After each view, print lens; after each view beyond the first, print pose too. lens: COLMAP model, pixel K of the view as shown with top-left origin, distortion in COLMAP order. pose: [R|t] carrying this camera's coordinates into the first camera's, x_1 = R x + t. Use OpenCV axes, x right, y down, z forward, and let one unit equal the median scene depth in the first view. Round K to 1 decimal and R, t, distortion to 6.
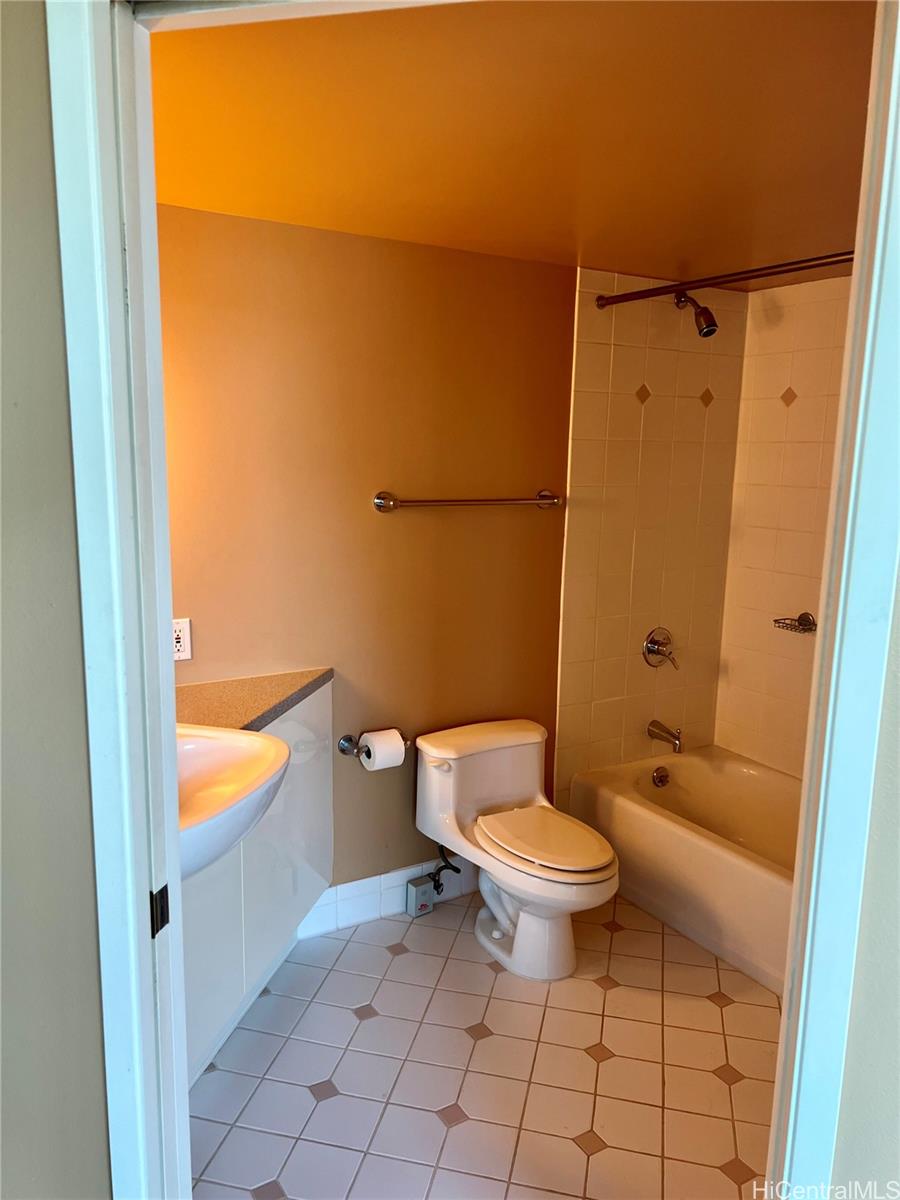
lens RADIAL K [[915.3, 0, 444.1], [0, 915.3, 599.8], [0, 0, 1]] dist [0.045592, -0.048311]
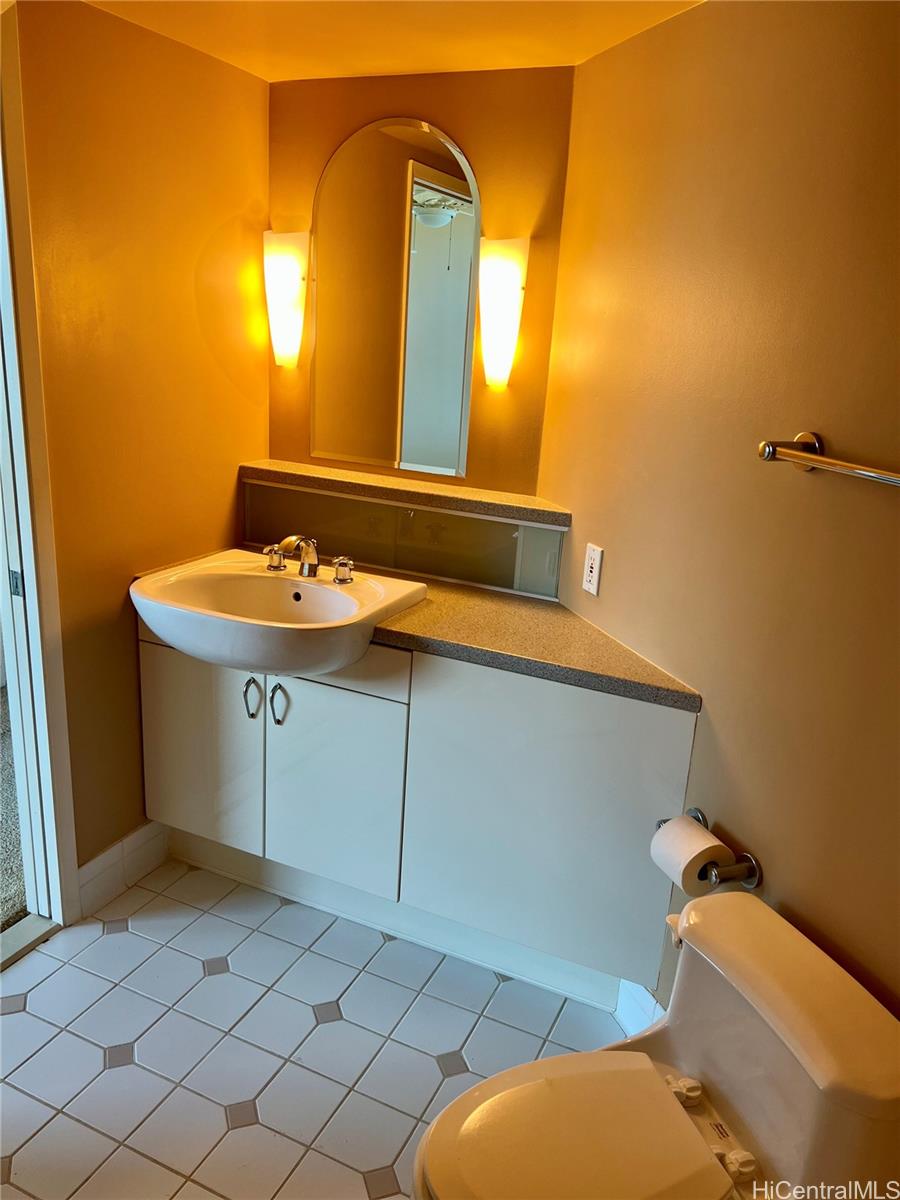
lens RADIAL K [[915.3, 0, 444.9], [0, 915.3, 594.5], [0, 0, 1]] dist [0.045592, -0.048311]
pose [[-0.204897, 0.247171, -0.947061, 0.654826], [-0.231029, 0.928036, 0.292189, -0.179132], [0.951127, 0.278667, -0.133049, 1.148359]]
